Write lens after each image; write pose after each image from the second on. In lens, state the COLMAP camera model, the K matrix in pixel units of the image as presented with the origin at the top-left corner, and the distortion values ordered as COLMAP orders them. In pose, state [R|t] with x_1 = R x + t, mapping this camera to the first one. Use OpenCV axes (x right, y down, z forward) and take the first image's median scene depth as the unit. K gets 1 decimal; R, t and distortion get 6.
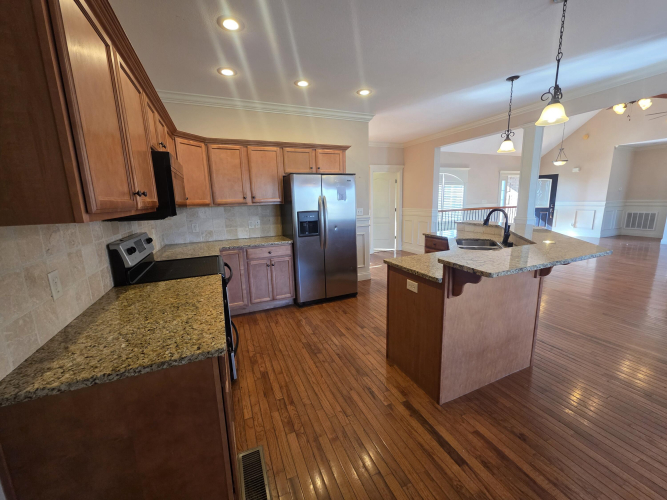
lens RADIAL K [[265.8, 0, 333.6], [0, 265.8, 247.4], [0, 0, 1]] dist [0.000509, 0.000080]
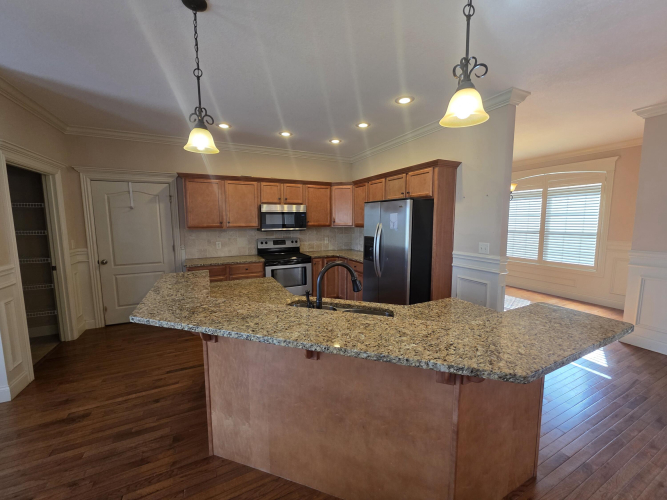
lens RADIAL K [[267.2, 0, 332.4], [0, 267.2, 248.0], [0, 0, 1]] dist [0.002456, 0.000234]
pose [[0.045706, 0.136269, -0.989617, 0.923490], [-0.177368, 0.976019, 0.126205, -0.192024], [0.983083, 0.169758, 0.068780, 0.757450]]
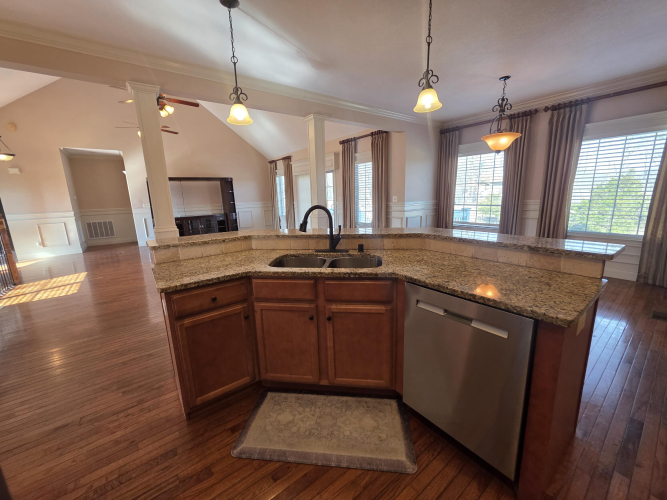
lens RADIAL K [[265.8, 0, 333.6], [0, 265.8, 247.4], [0, 0, 1]] dist [0.000509, 0.000080]
pose [[-0.235244, -0.158770, 0.958881, -0.062717], [0.212805, 0.954216, 0.210205, -0.143331], [-0.948354, 0.253504, -0.190686, 0.895577]]
